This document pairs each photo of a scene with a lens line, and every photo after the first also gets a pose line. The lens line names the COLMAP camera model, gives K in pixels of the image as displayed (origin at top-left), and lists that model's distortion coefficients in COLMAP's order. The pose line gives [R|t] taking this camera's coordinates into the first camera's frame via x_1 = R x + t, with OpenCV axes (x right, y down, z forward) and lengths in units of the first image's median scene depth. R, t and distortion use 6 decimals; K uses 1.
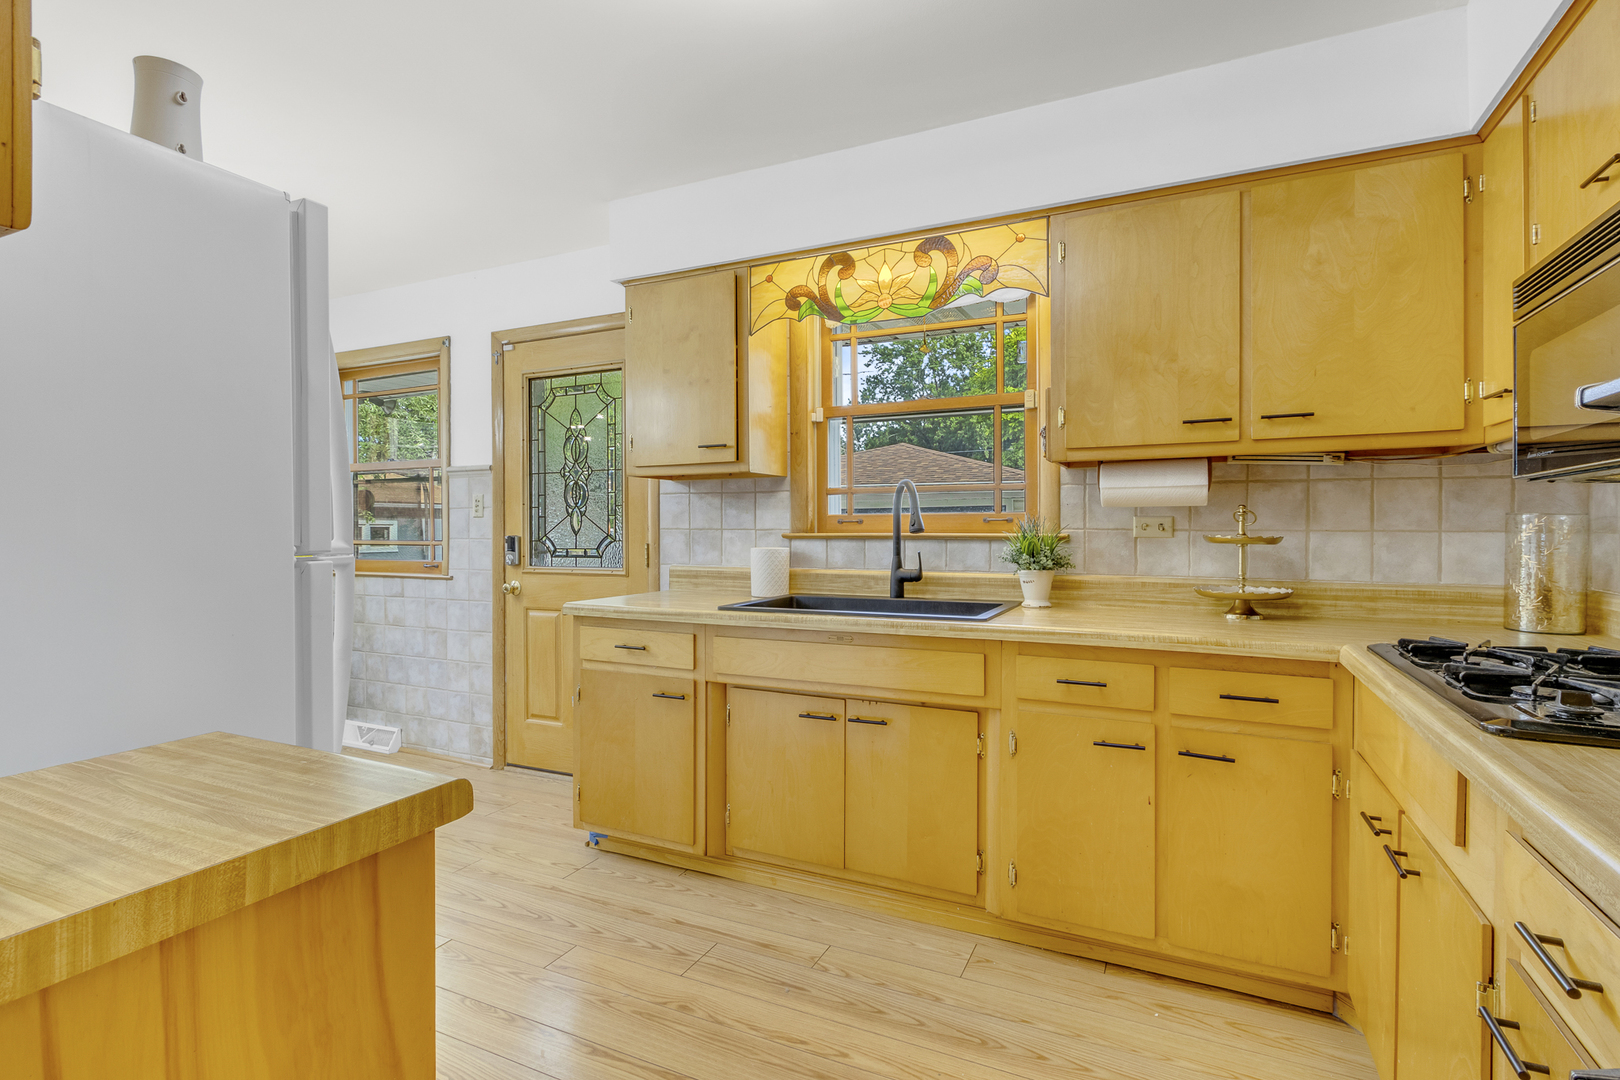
lens RADIAL K [[749.8, 0, 814.1], [0, 749.8, 533.6], [0, 0, 1]] dist [0.002936, 0.000990]
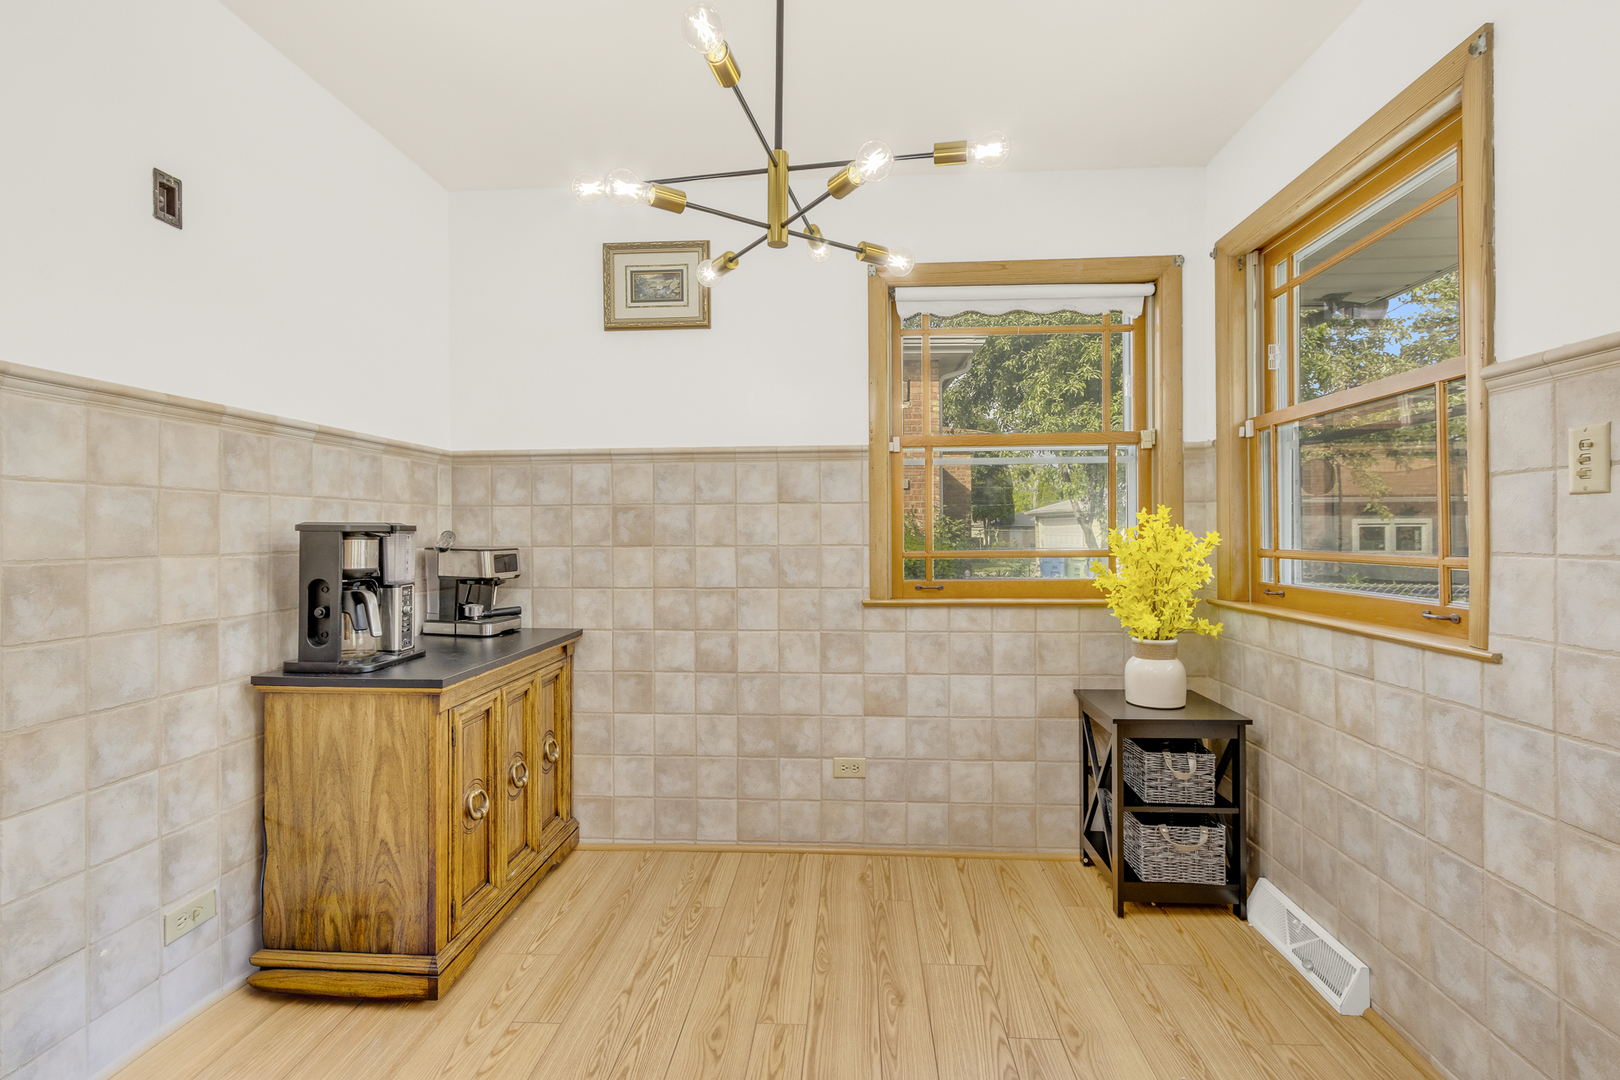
lens RADIAL K [[749.8, 0, 814.1], [0, 749.8, 533.6], [0, 0, 1]] dist [0.002936, 0.000990]
pose [[0.338062, -0.001685, -0.941122, -0.245109], [0.001011, 0.999998, -0.001427, -0.003534], [0.941123, -0.000469, 0.338063, 0.553730]]
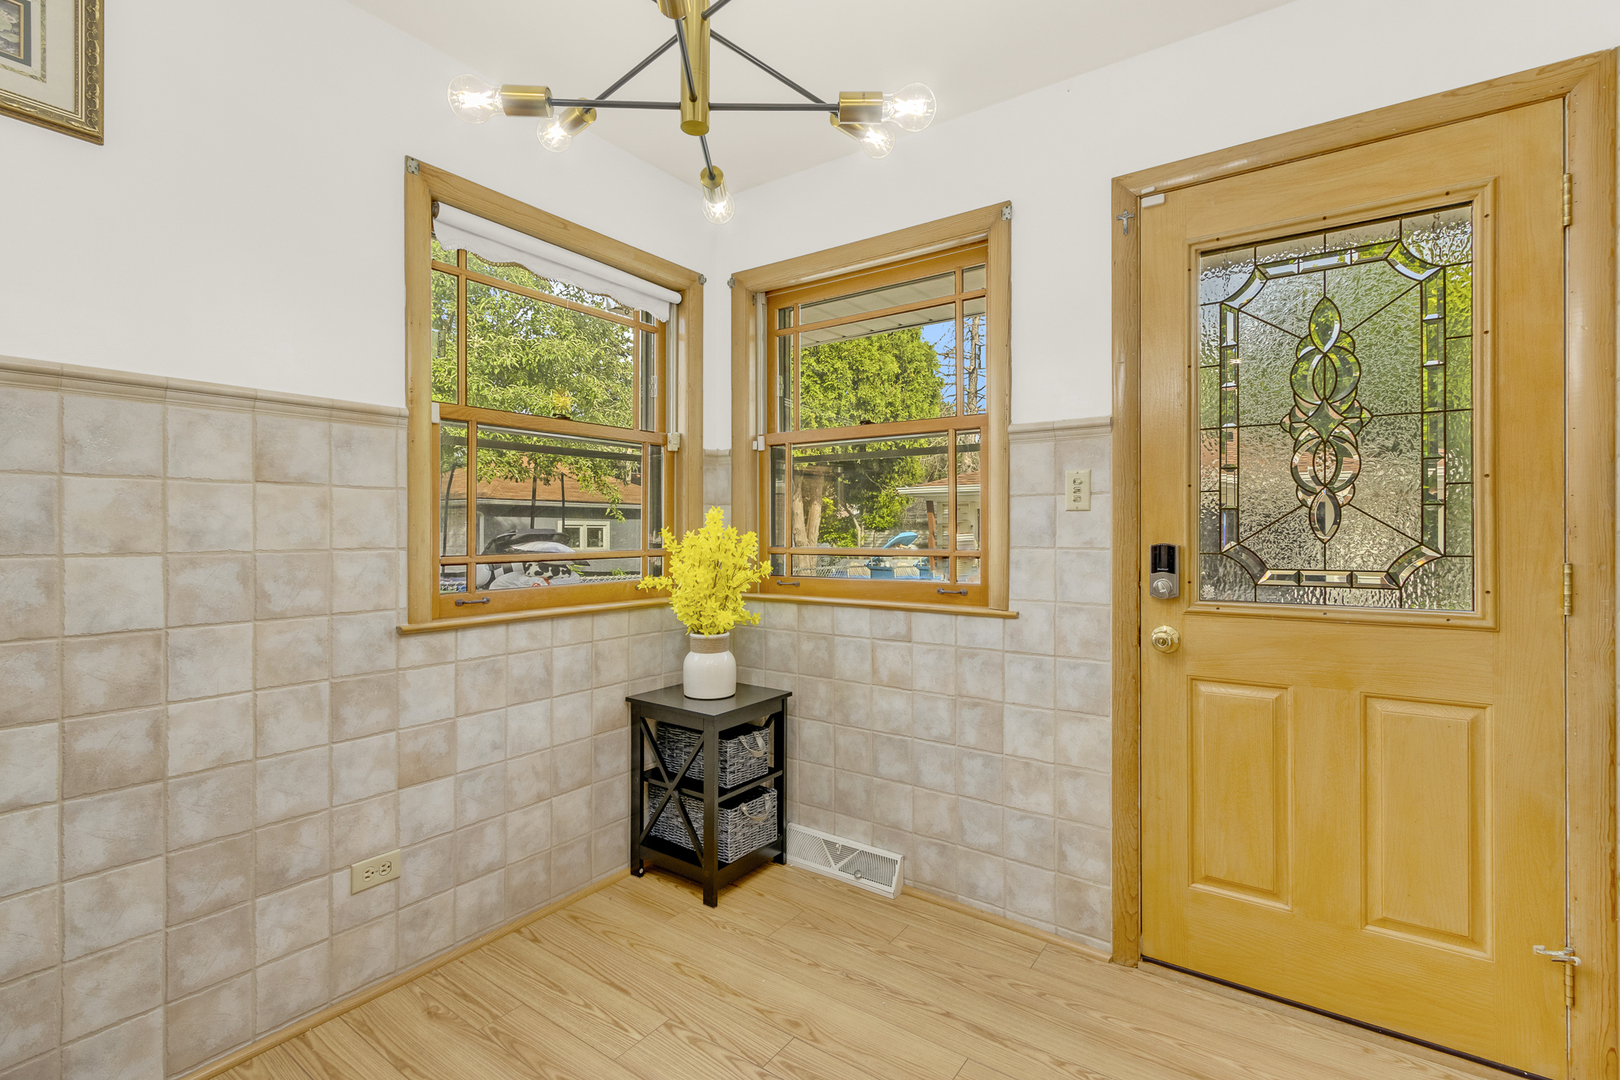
lens RADIAL K [[749.8, 0, 814.1], [0, 749.8, 533.6], [0, 0, 1]] dist [0.002936, 0.000990]
pose [[0.979725, 0.001501, -0.200342, -0.523552], [-0.001600, 0.999999, -0.000328, -0.003981], [0.200341, 0.000642, 0.979726, 0.400549]]
